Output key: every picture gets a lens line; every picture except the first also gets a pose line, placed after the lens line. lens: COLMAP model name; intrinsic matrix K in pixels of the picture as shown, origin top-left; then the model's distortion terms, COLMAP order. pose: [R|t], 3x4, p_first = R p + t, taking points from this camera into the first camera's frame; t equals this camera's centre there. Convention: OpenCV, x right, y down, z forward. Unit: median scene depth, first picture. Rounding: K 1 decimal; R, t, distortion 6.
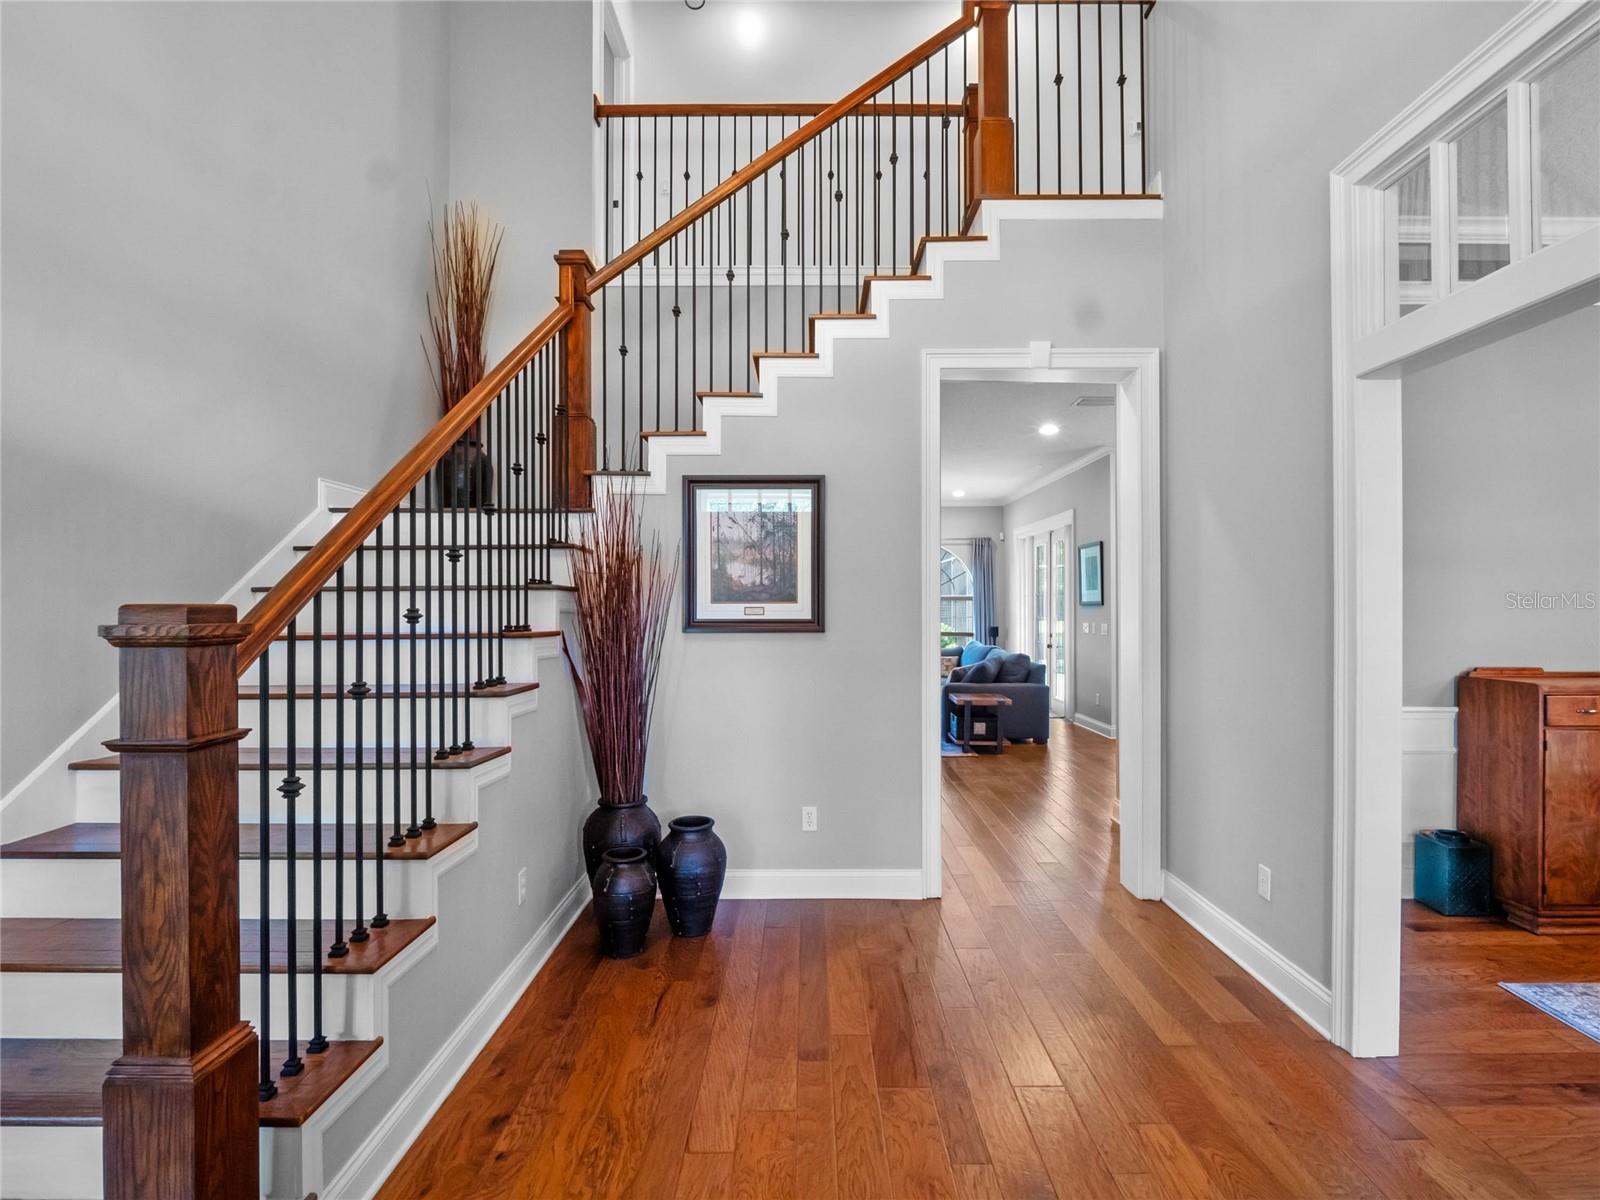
lens RADIAL K [[786.4, 0, 813.6], [0, 786.4, 607.8], [0, 0, 1]] dist [-0.013210, 0.000188]
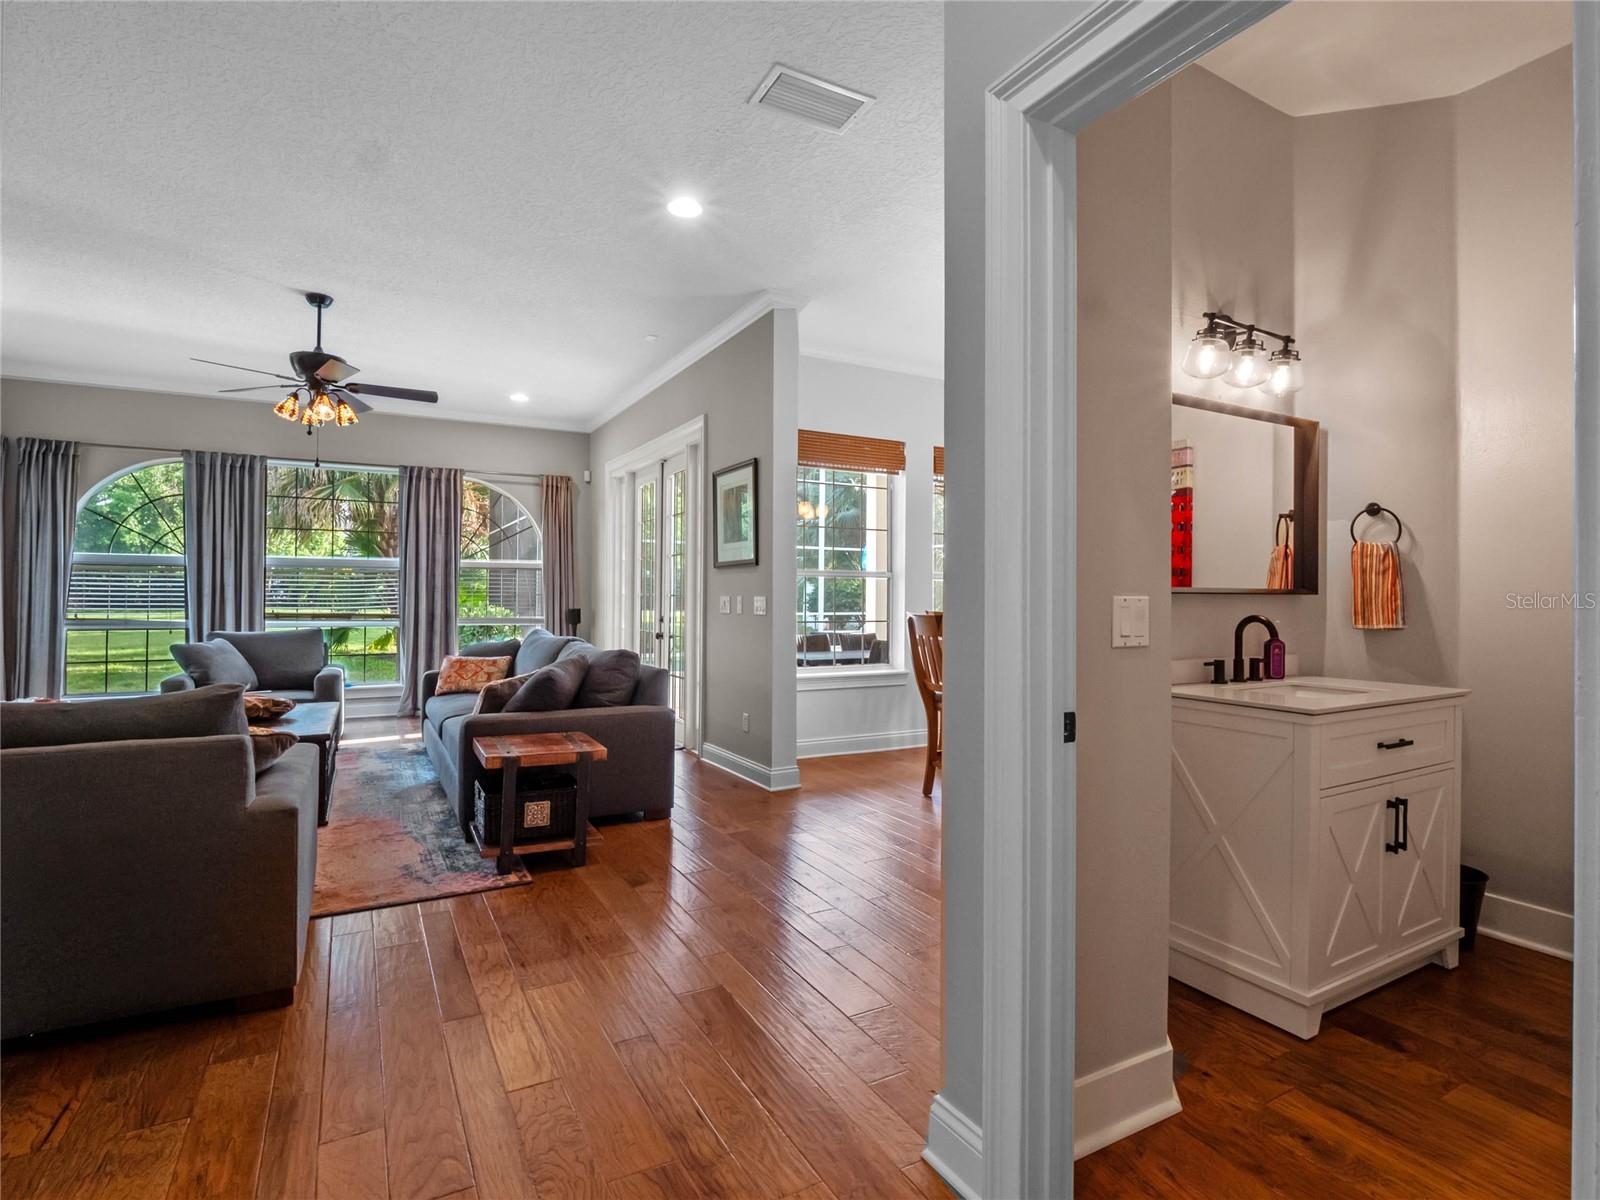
lens RADIAL K [[798.6, 0, 808.4], [0, 798.6, 595.3], [0, 0, 1]] dist [-0.015843, -0.000590]
pose [[0.873795, 0.008477, 0.486220, 0.106769], [-0.006547, 0.999963, -0.005669, 0.022237], [-0.486250, 0.001770, 0.873818, 0.448777]]
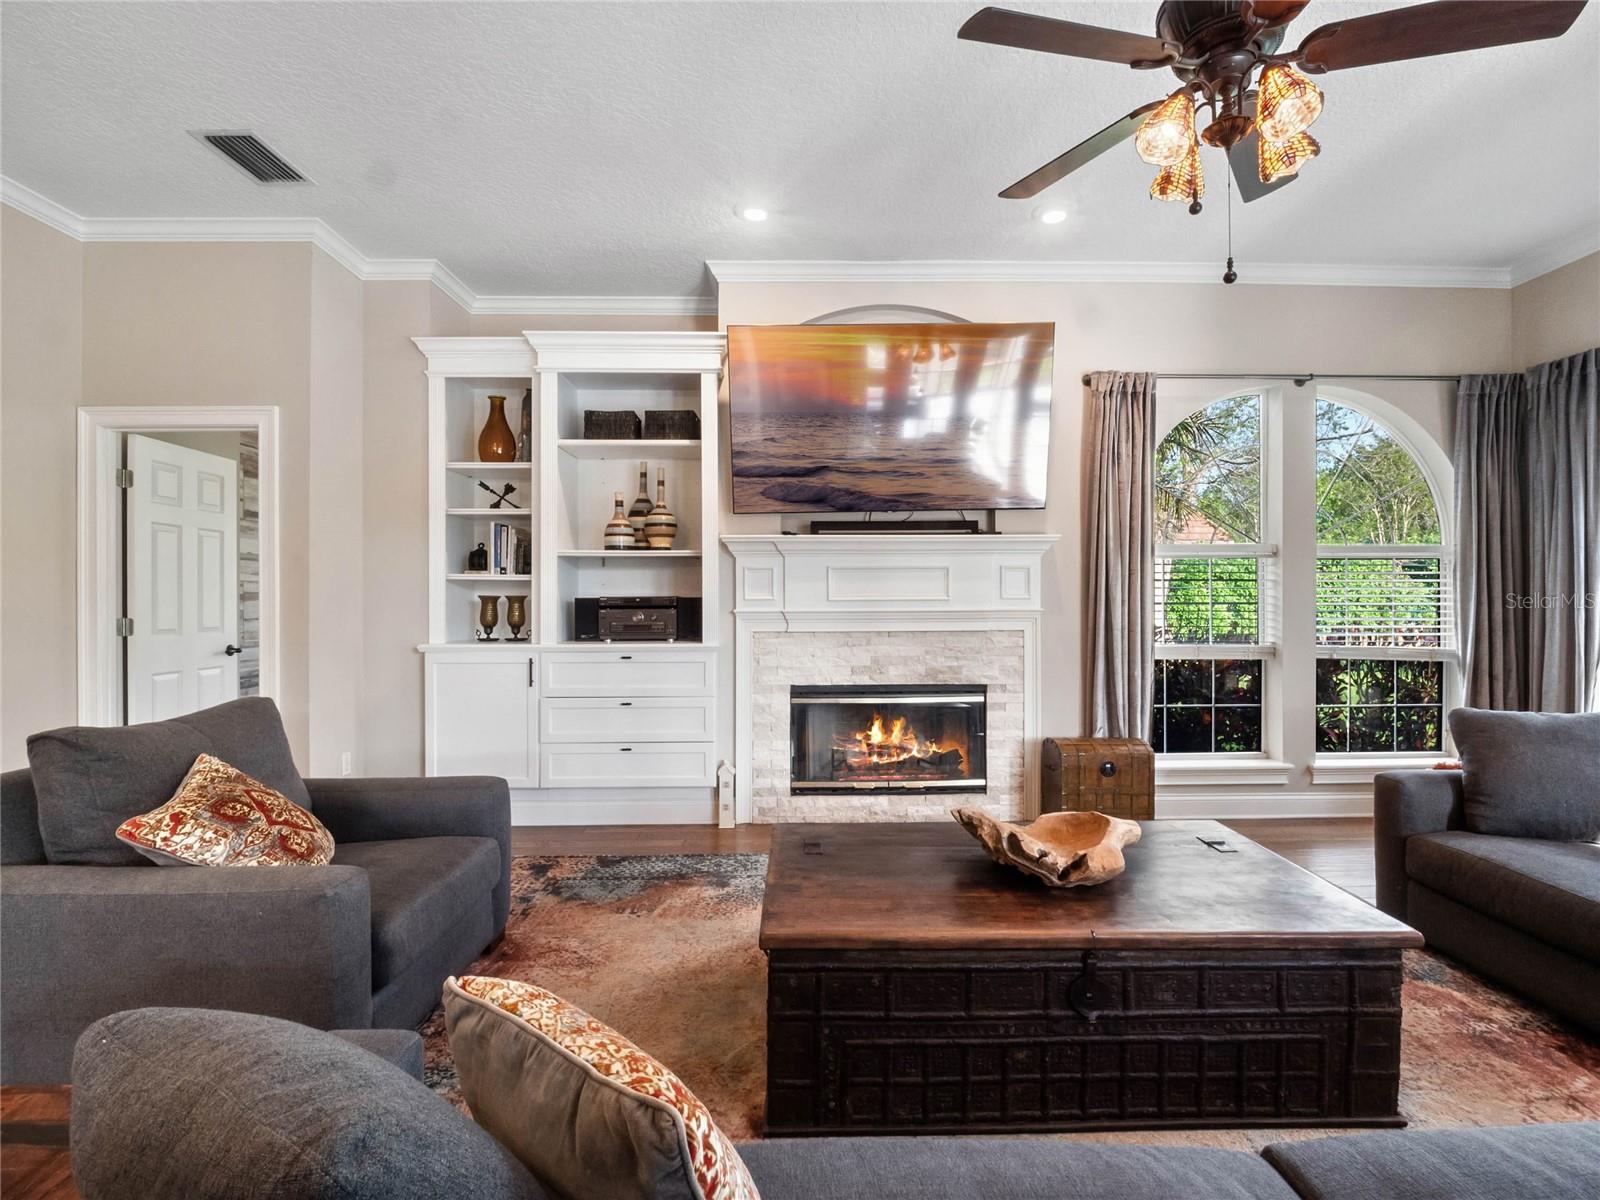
lens RADIAL K [[779.3, 0, 808.5], [0, 779.3, 600.2], [0, 0, 1]] dist [0.014117, -0.021929]
pose [[0.014118, 0.000827, -0.999900, 0.293408], [0.001472, 0.999999, 0.000848, 0.016310], [0.999899, -0.001484, 0.014117, 1.014174]]
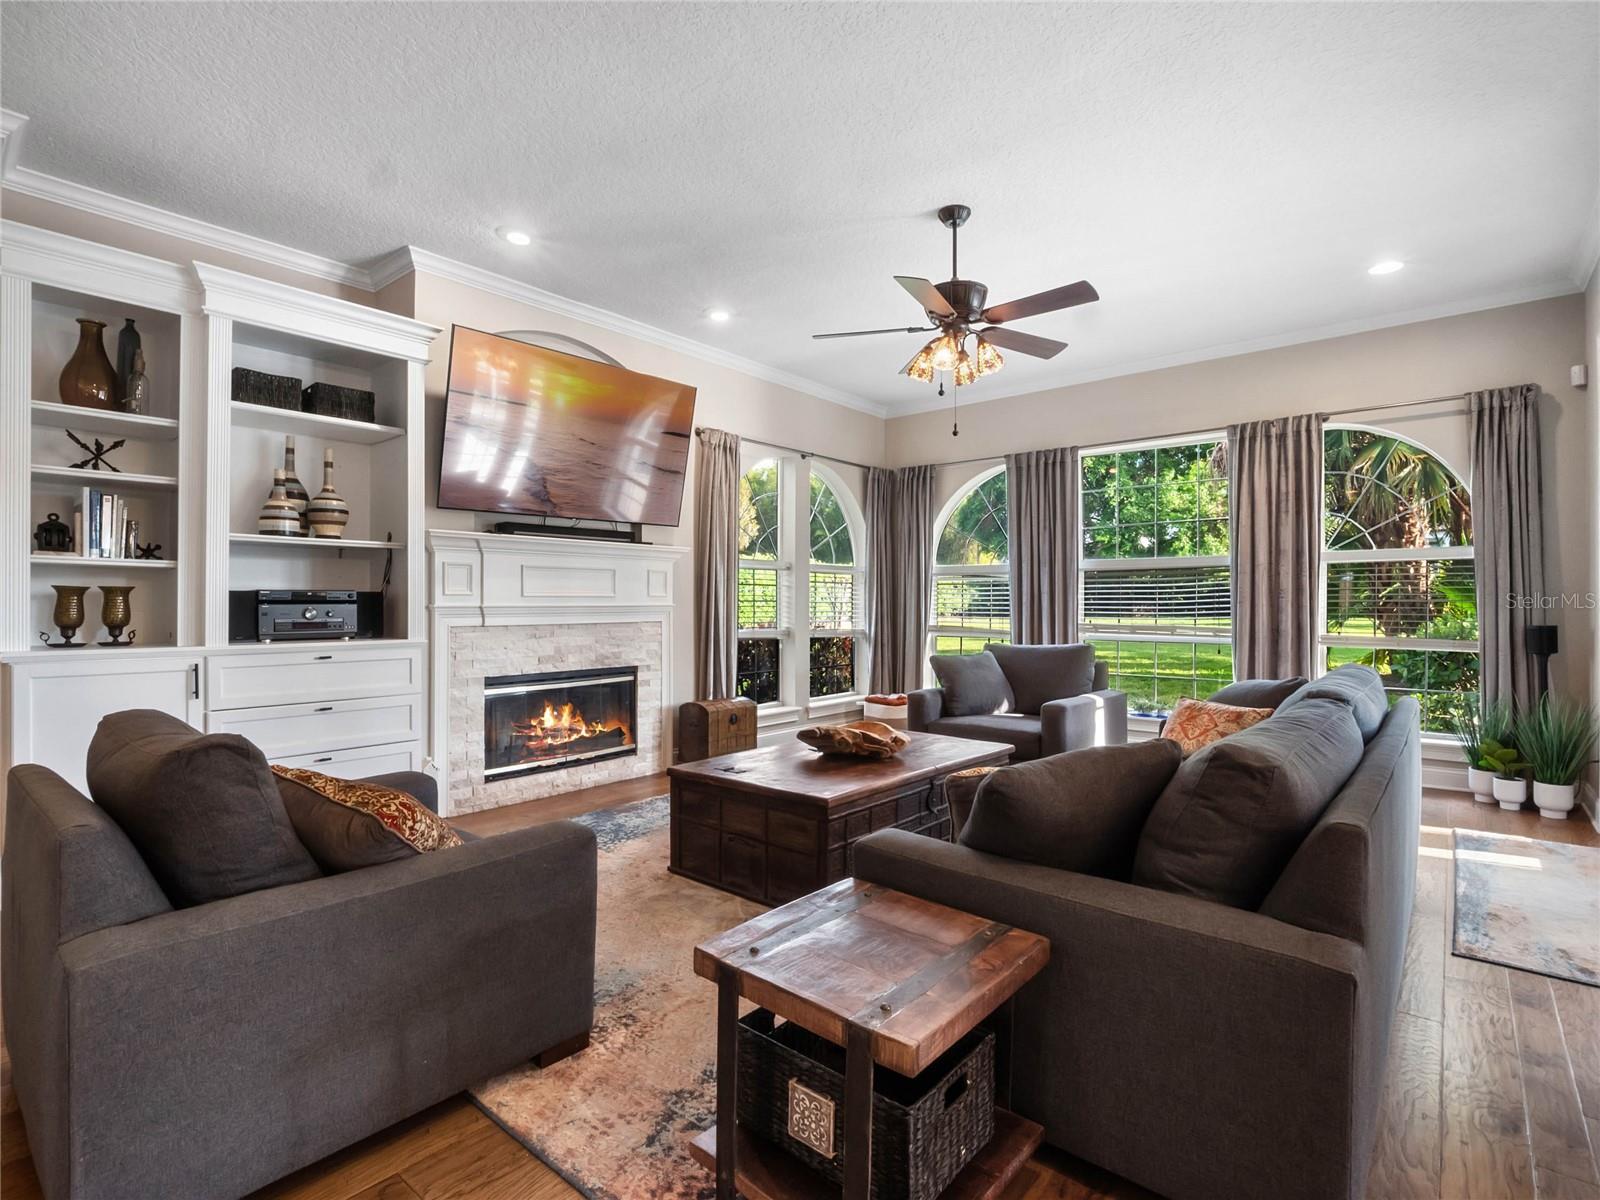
lens RADIAL K [[783.1, 0, 806.2], [0, 783.1, 604.4], [0, 0, 1]] dist [-0.013448, -0.000408]
pose [[0.764285, 0.002880, -0.644872, 0.294143], [-0.002490, 0.999996, 0.001515, 0.021265], [0.644874, 0.000448, 0.764289, 0.745975]]
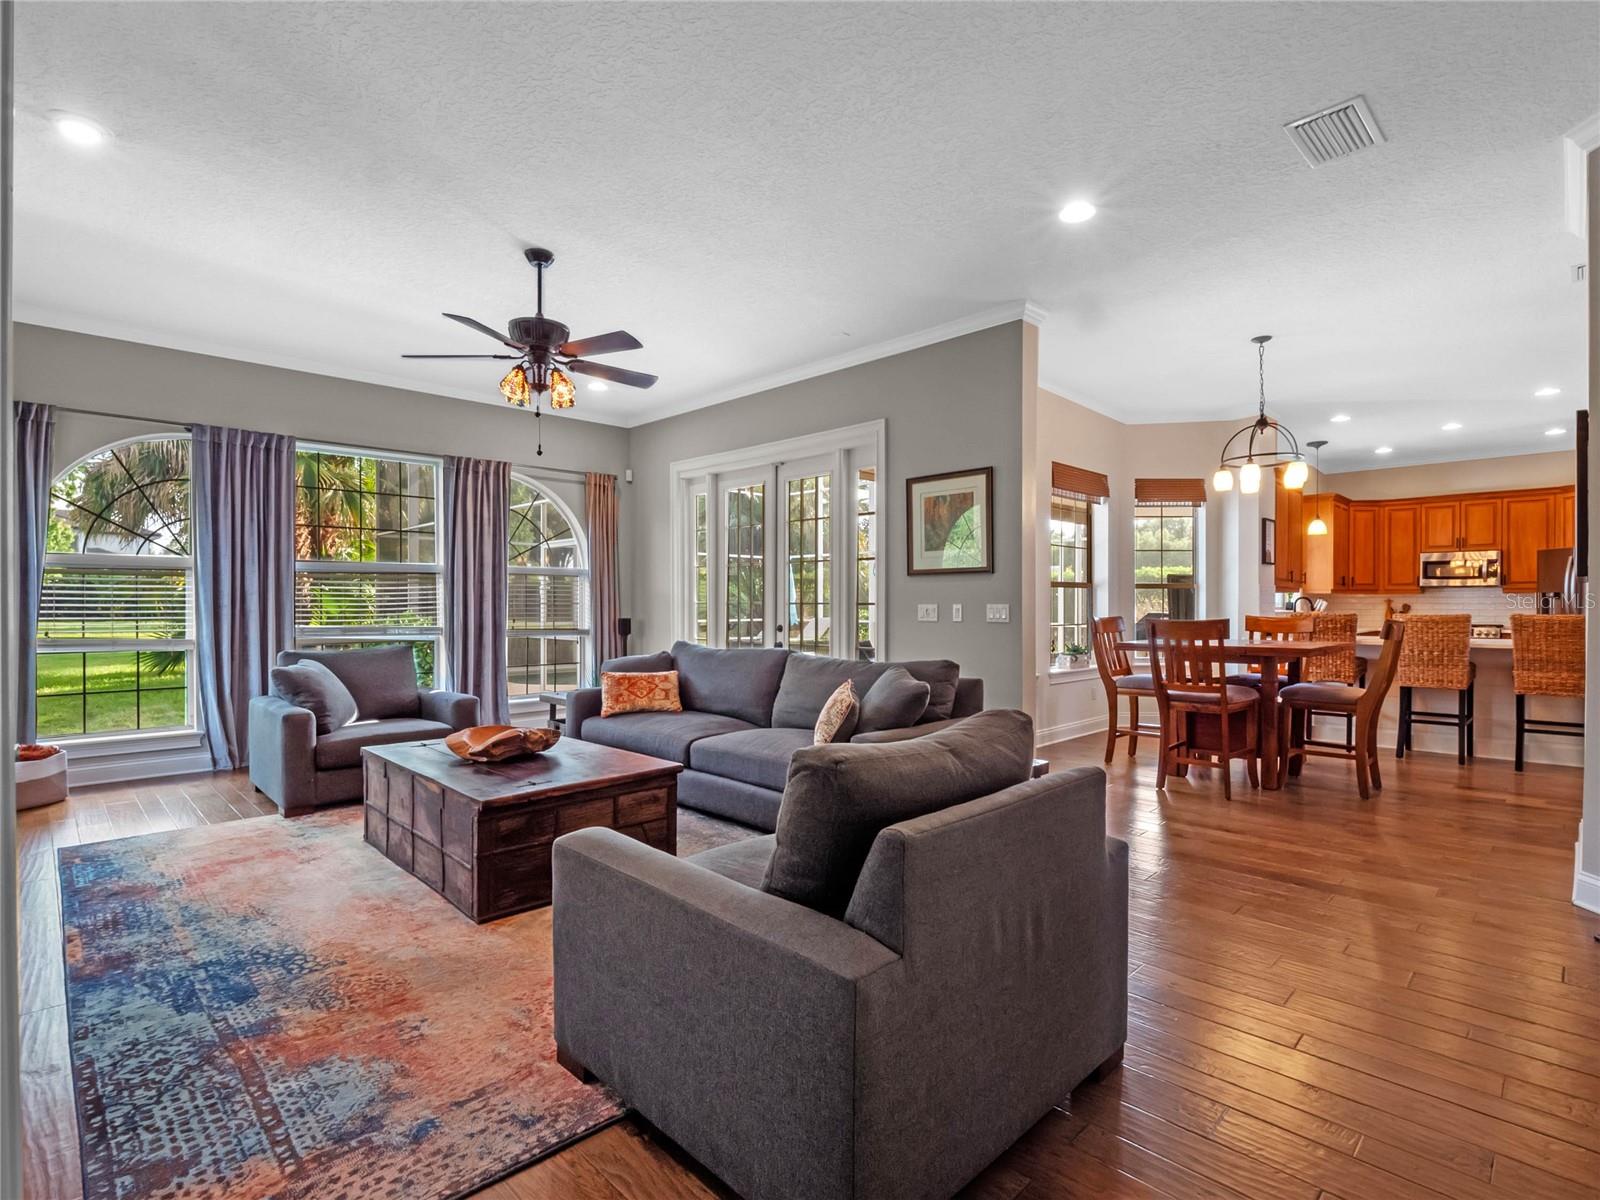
lens RADIAL K [[786.4, 0, 813.6], [0, 786.4, 607.8], [0, 0, 1]] dist [-0.013210, 0.000188]
pose [[0.709110, -0.001295, 0.705097, -0.153545], [0.000573, 0.999999, 0.001260, 0.022001], [-0.705098, -0.000490, 0.709110, 0.665650]]
